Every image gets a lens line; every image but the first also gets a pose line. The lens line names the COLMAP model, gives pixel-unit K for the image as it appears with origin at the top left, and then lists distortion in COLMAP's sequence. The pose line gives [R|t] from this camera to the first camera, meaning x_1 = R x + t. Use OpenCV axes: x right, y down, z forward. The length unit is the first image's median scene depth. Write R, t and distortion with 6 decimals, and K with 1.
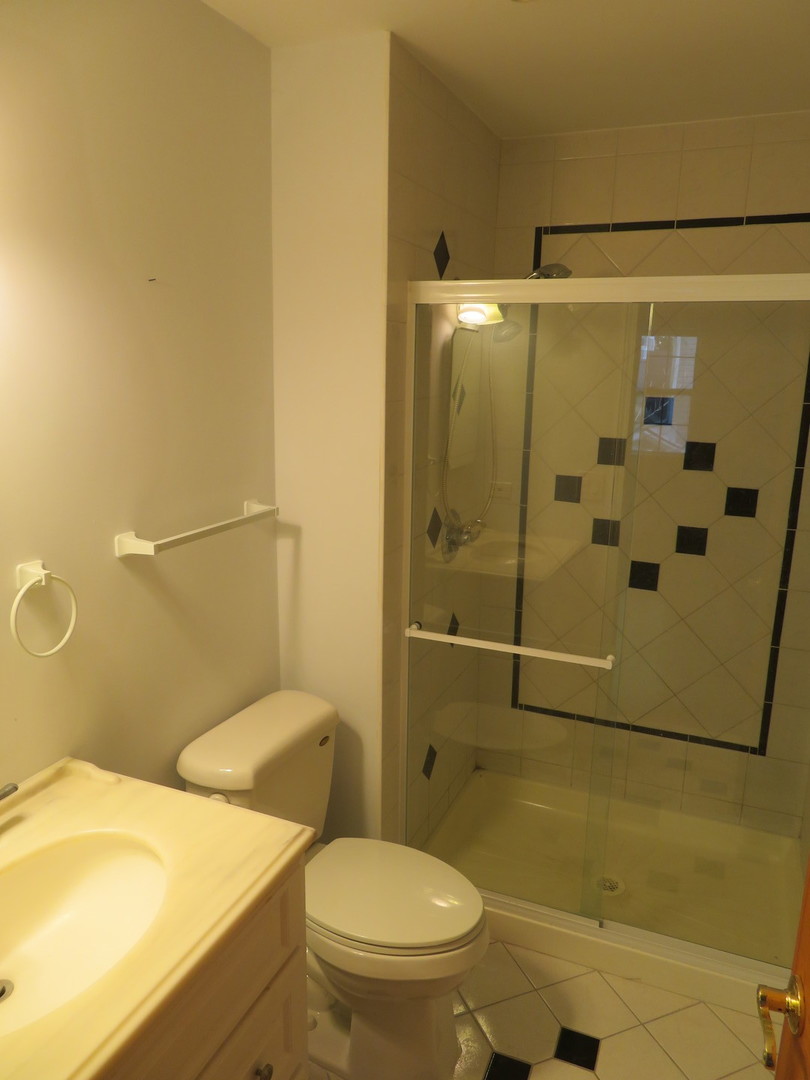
lens RADIAL K [[764.8, 0, 409.8], [0, 764.8, 537.7], [0, 0, 1]] dist [-0.014551, 0.000041]
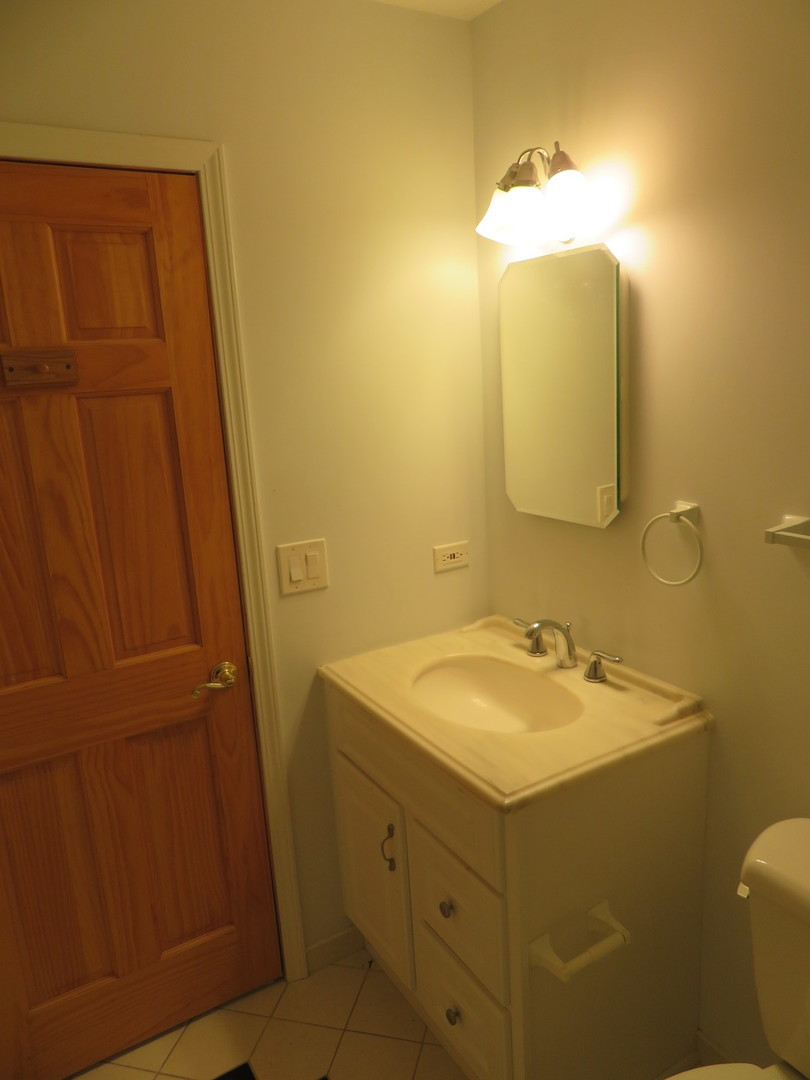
lens RADIAL K [[764.8, 0, 409.8], [0, 764.8, 537.7], [0, 0, 1]] dist [-0.014551, 0.000041]
pose [[-0.593382, 0.192669, -0.781522, 0.677884], [-0.130904, 0.934905, 0.329874, -0.254125], [0.794205, 0.298046, -0.529534, 1.390348]]
